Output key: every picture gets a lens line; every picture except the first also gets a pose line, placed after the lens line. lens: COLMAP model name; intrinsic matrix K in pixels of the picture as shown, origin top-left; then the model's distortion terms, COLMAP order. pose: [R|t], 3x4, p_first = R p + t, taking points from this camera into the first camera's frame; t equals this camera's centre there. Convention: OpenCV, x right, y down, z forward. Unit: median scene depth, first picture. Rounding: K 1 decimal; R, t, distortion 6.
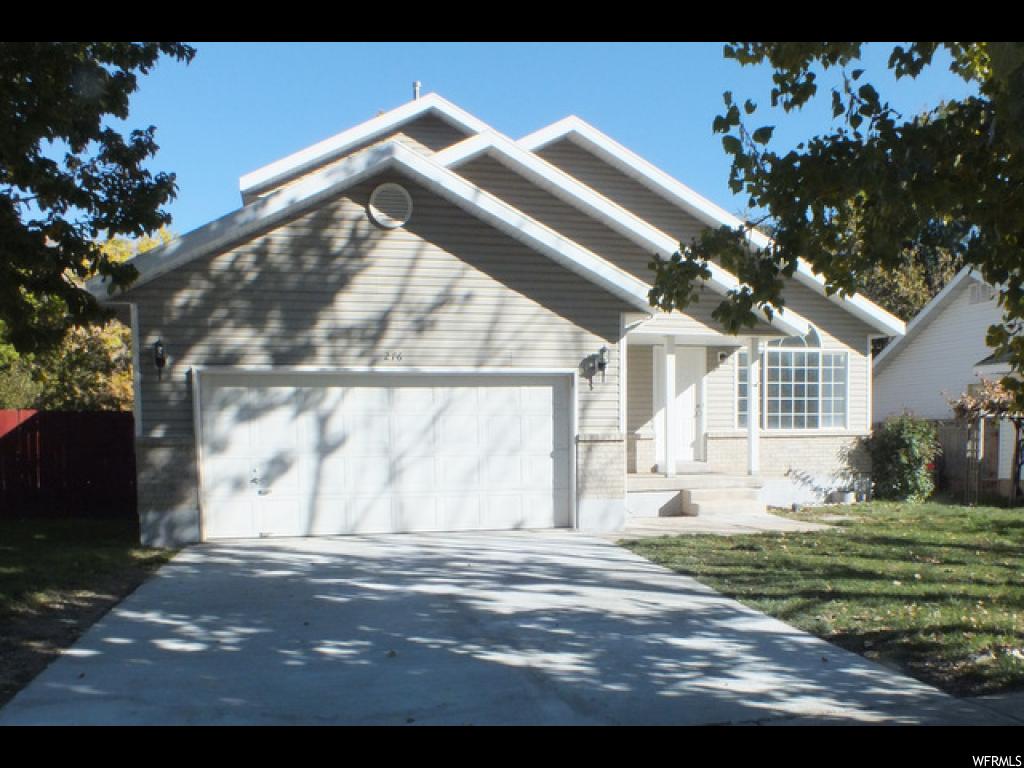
lens RADIAL K [[761.4, 0, 512.0], [0, 761.4, 384.0], [0, 0, 1]] dist [-0.018584, -0.000222]
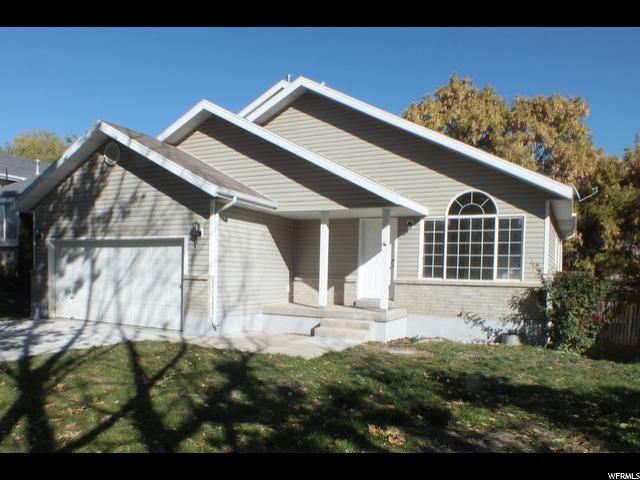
lens RADIAL K [[461.0, 0, 323.7], [0, 461.0, 221.2], [0, 0, 1]] dist [-0.063983, 0.000956]
pose [[0.812568, -0.034447, -0.581847, 0.916241], [0.004324, 0.998581, -0.053080, 0.002975], [0.582850, 0.040615, 0.811564, 0.359924]]
